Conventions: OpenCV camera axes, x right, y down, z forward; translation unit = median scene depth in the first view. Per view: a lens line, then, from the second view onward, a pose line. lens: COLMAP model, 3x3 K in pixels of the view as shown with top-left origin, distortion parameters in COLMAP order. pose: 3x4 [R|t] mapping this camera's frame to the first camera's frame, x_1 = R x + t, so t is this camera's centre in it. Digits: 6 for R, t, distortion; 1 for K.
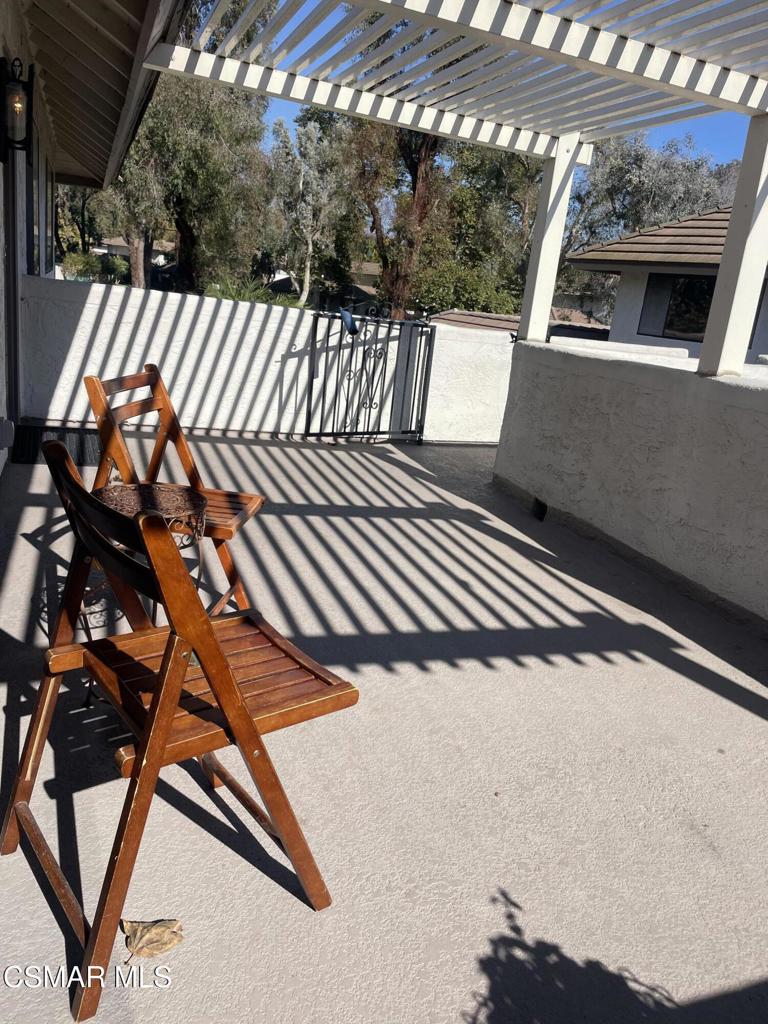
lens RADIAL K [[760.1, 0, 392.7], [0, 760.1, 509.0], [0, 0, 1]] dist [0.036676, -0.058568]
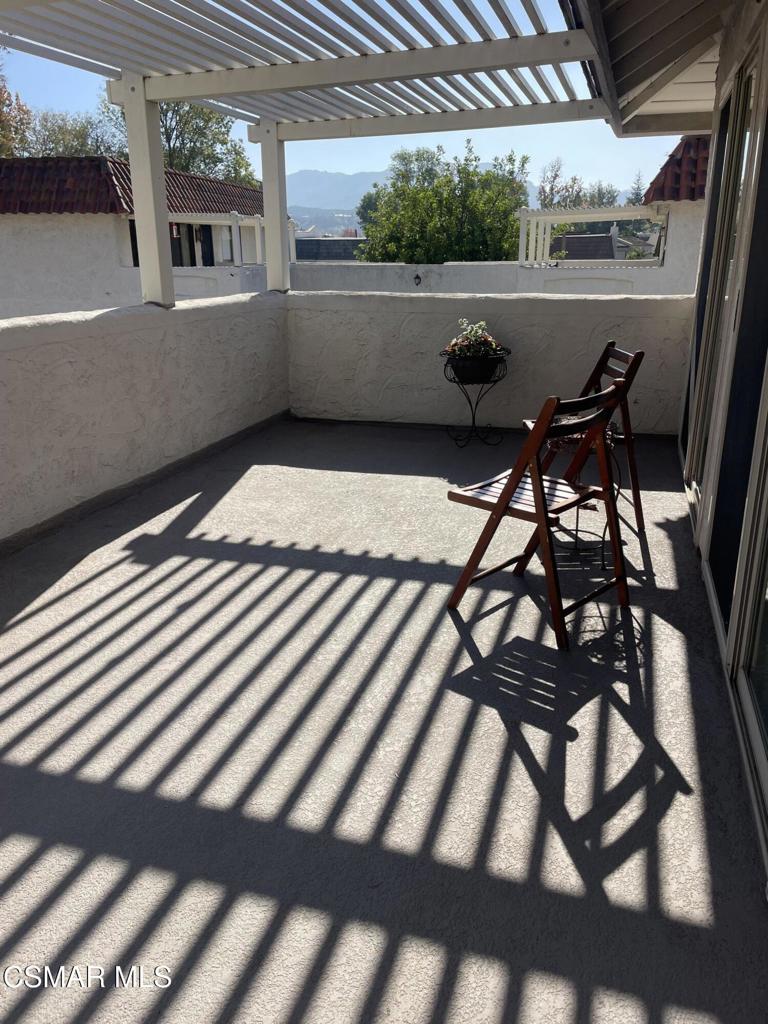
lens RADIAL K [[760.1, 0, 390.9], [0, 760.1, 514.1], [0, 0, 1]] dist [0.036676, -0.058568]
pose [[-0.784672, -0.303208, 0.540698, -0.593269], [0.085285, 0.811124, 0.578623, -0.526245], [-0.614017, 0.500142, -0.610607, 1.481184]]
